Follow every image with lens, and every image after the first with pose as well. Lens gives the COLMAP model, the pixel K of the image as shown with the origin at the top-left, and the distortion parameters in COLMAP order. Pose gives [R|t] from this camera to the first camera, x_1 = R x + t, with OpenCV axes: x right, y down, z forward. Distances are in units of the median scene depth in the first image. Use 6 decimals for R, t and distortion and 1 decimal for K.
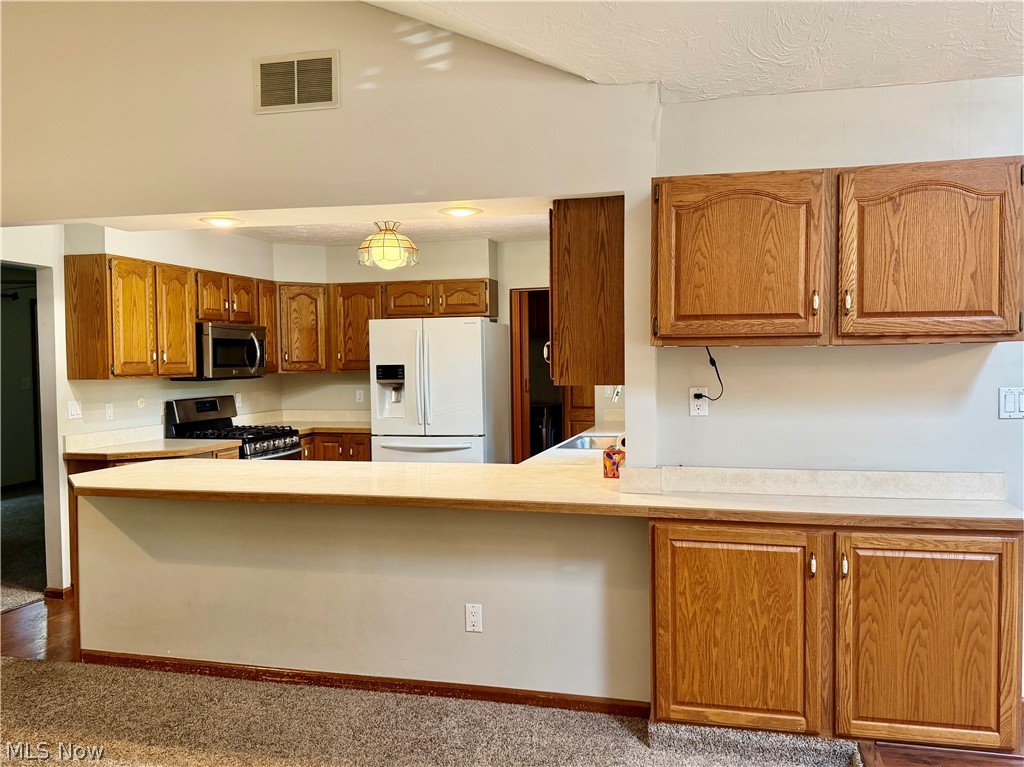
lens RADIAL K [[868.2, 0, 506.5], [0, 868.2, 385.0], [0, 0, 1]] dist [0.136883, -0.273356]
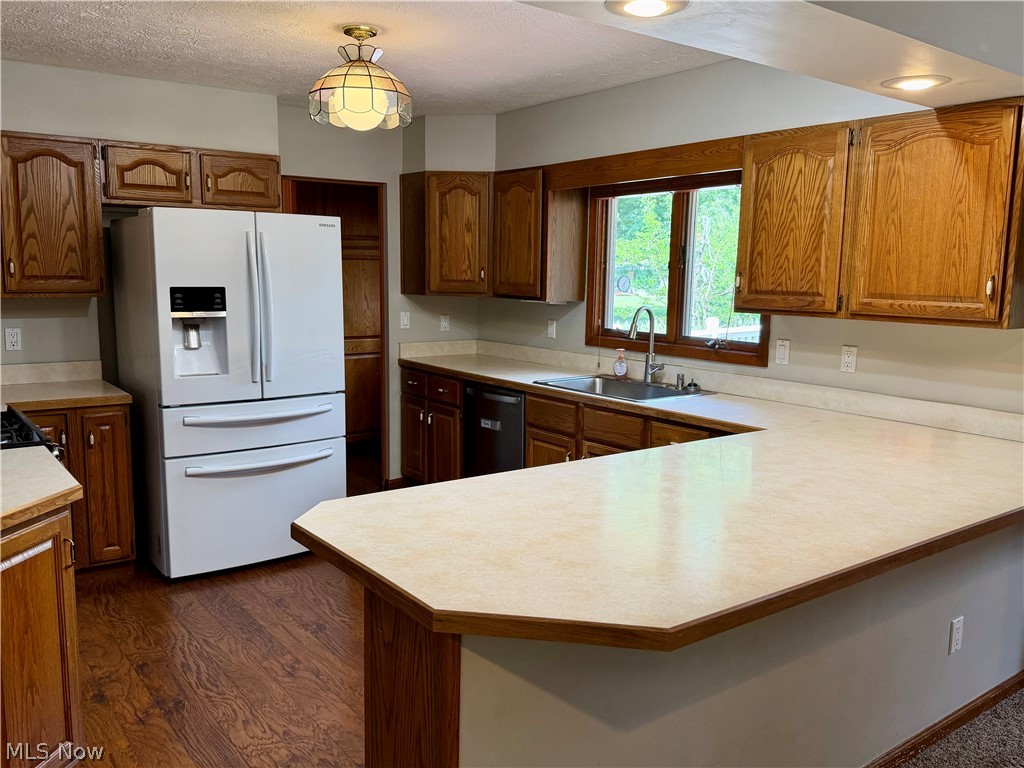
lens RADIAL K [[837.1, 0, 514.5], [0, 837.1, 388.4], [0, 0, 1]] dist [0.130259, -0.267556]
pose [[0.621668, -0.088440, 0.778272, -0.460416], [0.001899, 0.993773, 0.111412, -0.018519], [-0.783279, -0.067783, 0.617964, 0.468686]]
